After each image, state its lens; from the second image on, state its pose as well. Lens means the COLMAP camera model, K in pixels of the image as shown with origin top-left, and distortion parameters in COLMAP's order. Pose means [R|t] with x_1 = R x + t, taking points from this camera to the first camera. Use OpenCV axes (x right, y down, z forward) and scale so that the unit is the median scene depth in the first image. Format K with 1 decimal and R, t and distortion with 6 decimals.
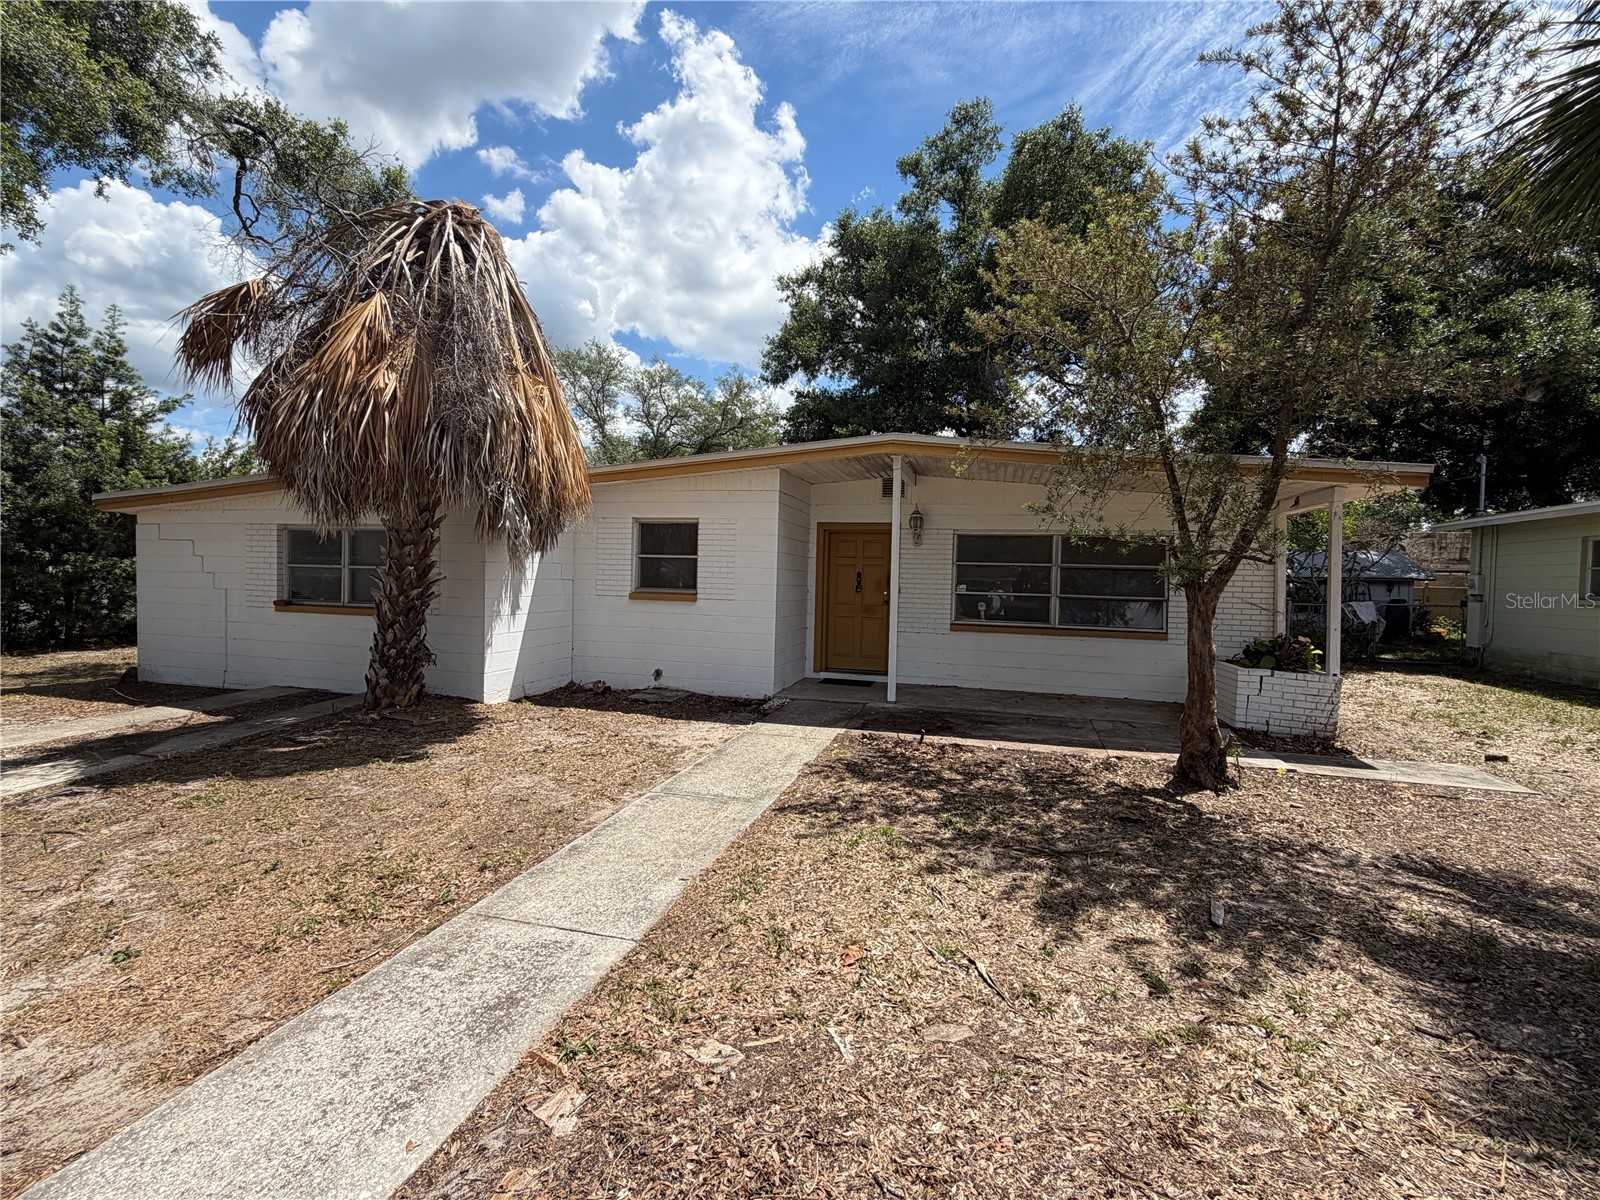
lens RADIAL K [[695.3, 0, 805.3], [0, 695.3, 594.7], [0, 0, 1]] dist [0.003164, 0.000436]
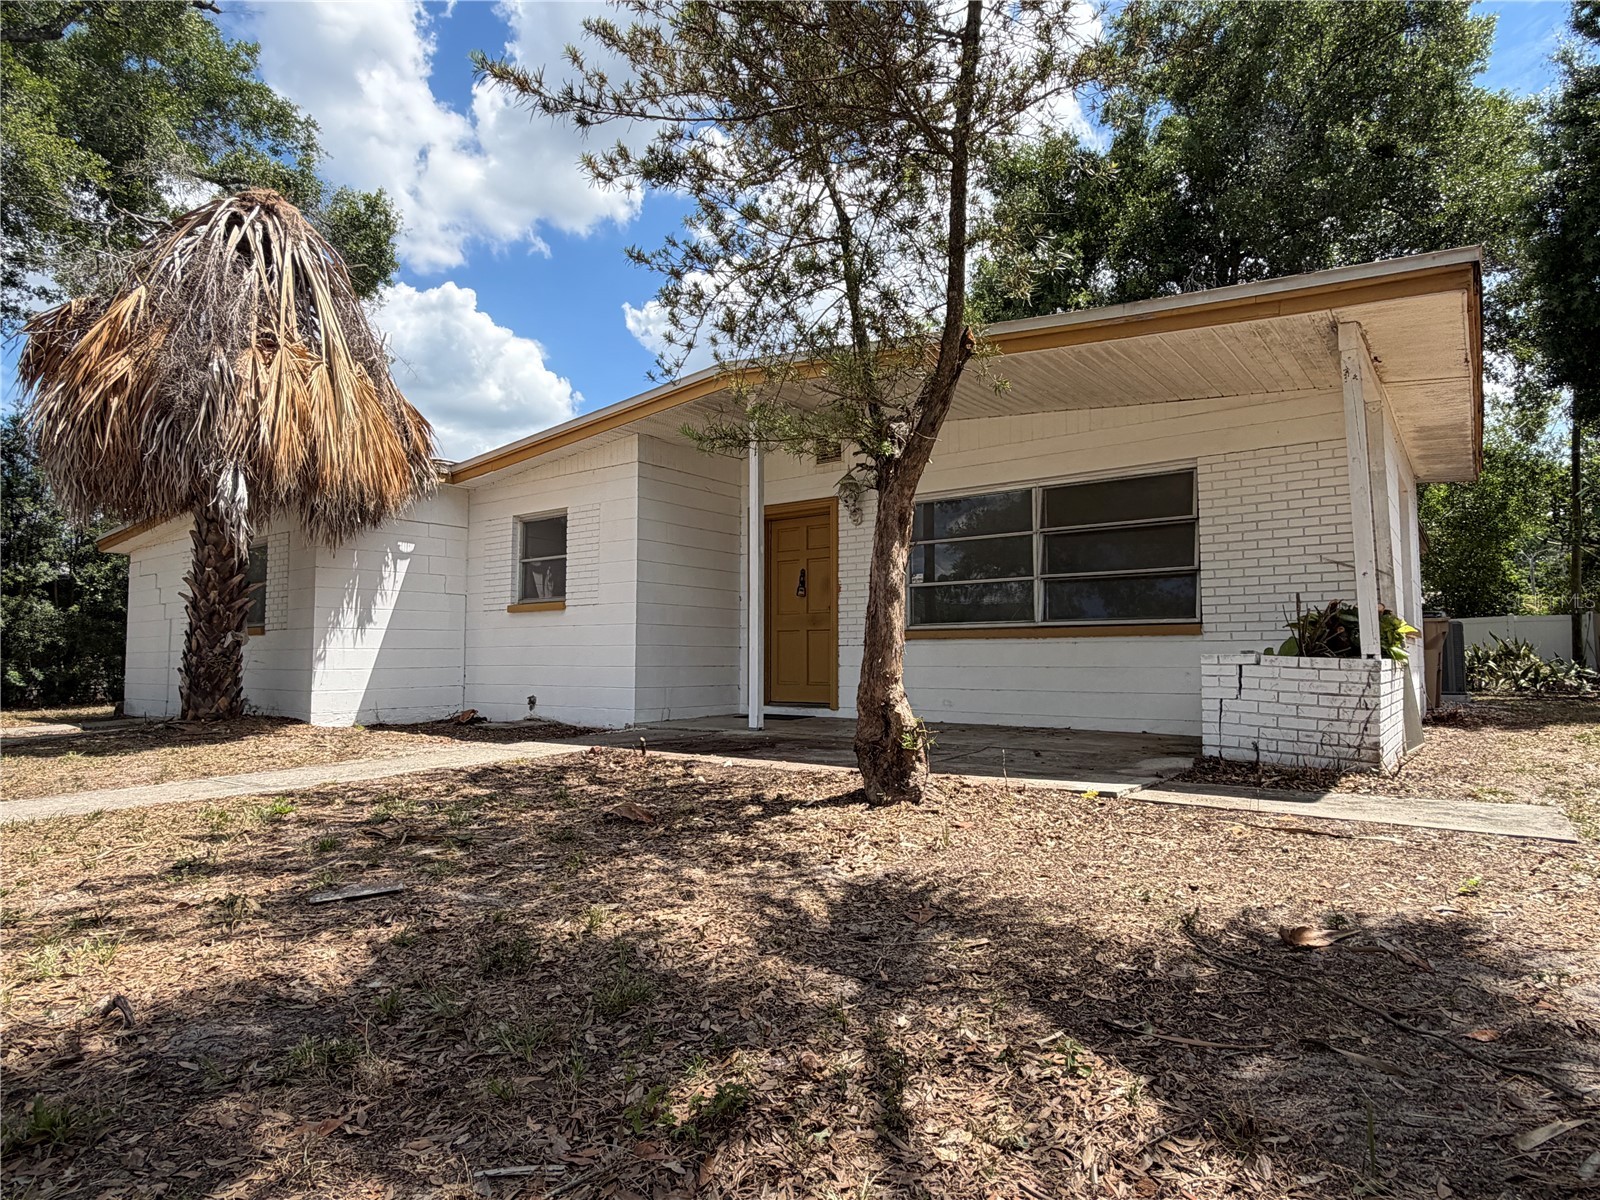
lens RADIAL K [[900.0, 0, 810.1], [0, 900.0, 611.6], [0, 0, 1]] dist [-0.002263, 0.000720]
pose [[0.924579, -0.049254, -0.377793, 0.530242], [0.017391, 0.996031, -0.087294, 0.114308], [0.380593, 0.074140, 0.921766, 0.153099]]
